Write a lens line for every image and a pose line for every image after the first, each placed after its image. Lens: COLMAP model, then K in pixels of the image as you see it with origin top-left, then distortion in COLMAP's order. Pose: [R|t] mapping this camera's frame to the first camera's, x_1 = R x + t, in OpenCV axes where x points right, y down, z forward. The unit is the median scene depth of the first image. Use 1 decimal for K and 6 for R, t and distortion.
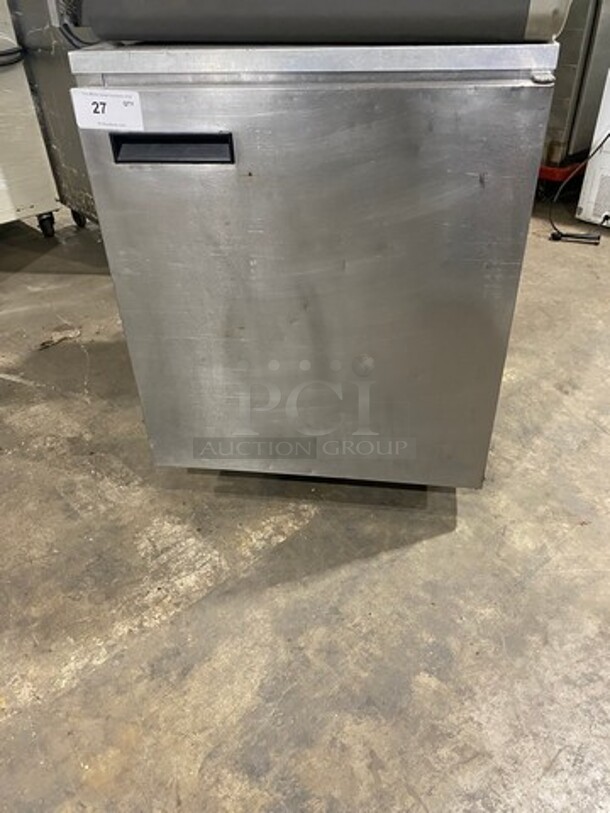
lens RADIAL K [[618.4, 0, 306.9], [0, 618.4, 405.4], [0, 0, 1]] dist [0.006085, -0.002397]
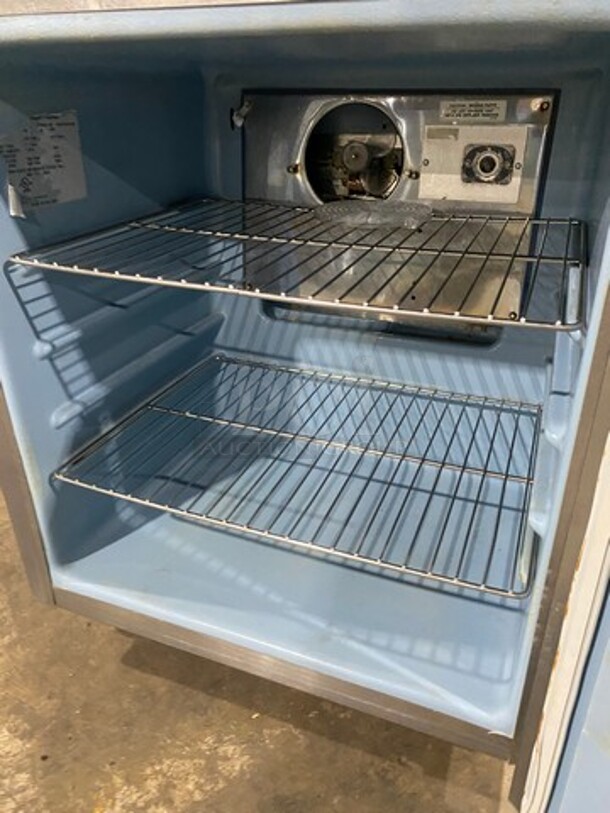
lens RADIAL K [[618.4, 0, 303.4], [0, 618.4, 406.1], [0, 0, 1]] dist [0.006085, -0.002397]
pose [[0.973942, 0.124200, -0.189767, 0.136159], [-0.148015, 0.982049, -0.116923, -0.096435], [0.171839, 0.141965, 0.974842, 0.401724]]
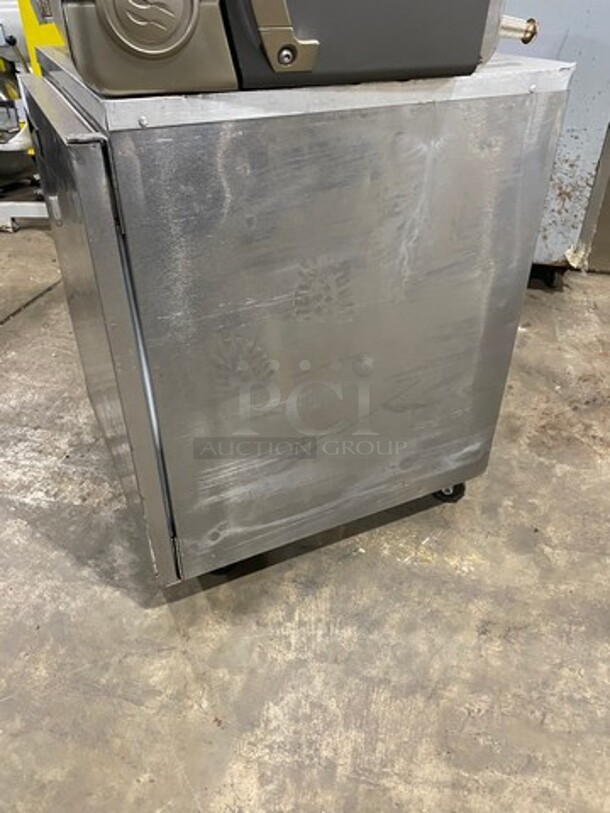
lens RADIAL K [[618.4, 0, 303.5], [0, 618.4, 406.2], [0, 0, 1]] dist [0.006085, -0.002397]
pose [[0.565842, 0.495180, -0.659257, 0.788088], [-0.490891, 0.844740, 0.213166, -0.343686], [0.662456, 0.203005, 0.721069, 0.417021]]
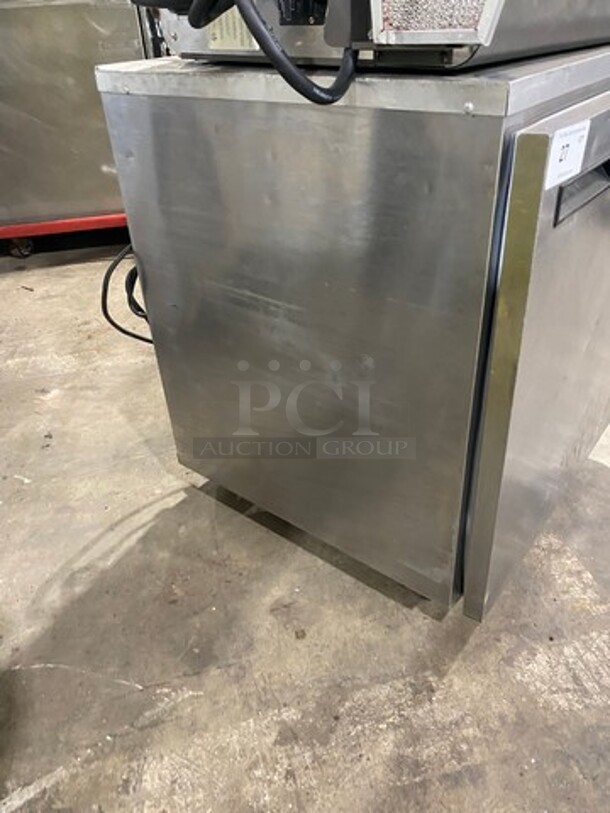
lens RADIAL K [[618.4, 0, 305.1], [0, 618.4, 406.2], [0, 0, 1]] dist [0.006085, -0.002397]
pose [[0.497942, -0.471907, 0.727569, -0.774262], [0.528171, 0.830451, 0.177162, -0.367955], [-0.687815, 0.296064, 0.662765, 0.570932]]
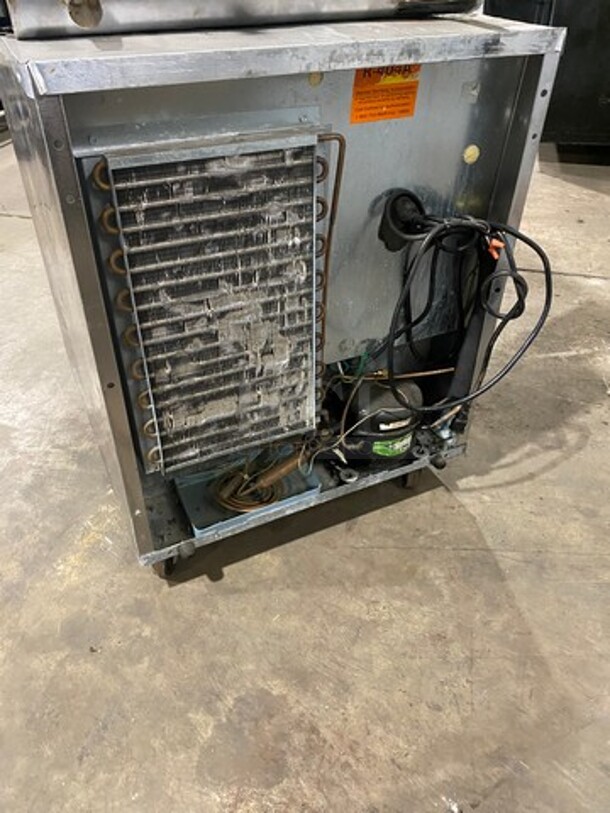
lens RADIAL K [[618.4, 0, 302.6], [0, 618.4, 407.2], [0, 0, 1]] dist [0.006085, -0.002397]
pose [[-0.816947, 0.369734, -0.442600, 0.459393], [-0.319798, 0.348224, 0.881175, -1.036431], [0.479924, 0.861416, -0.166240, 1.412626]]
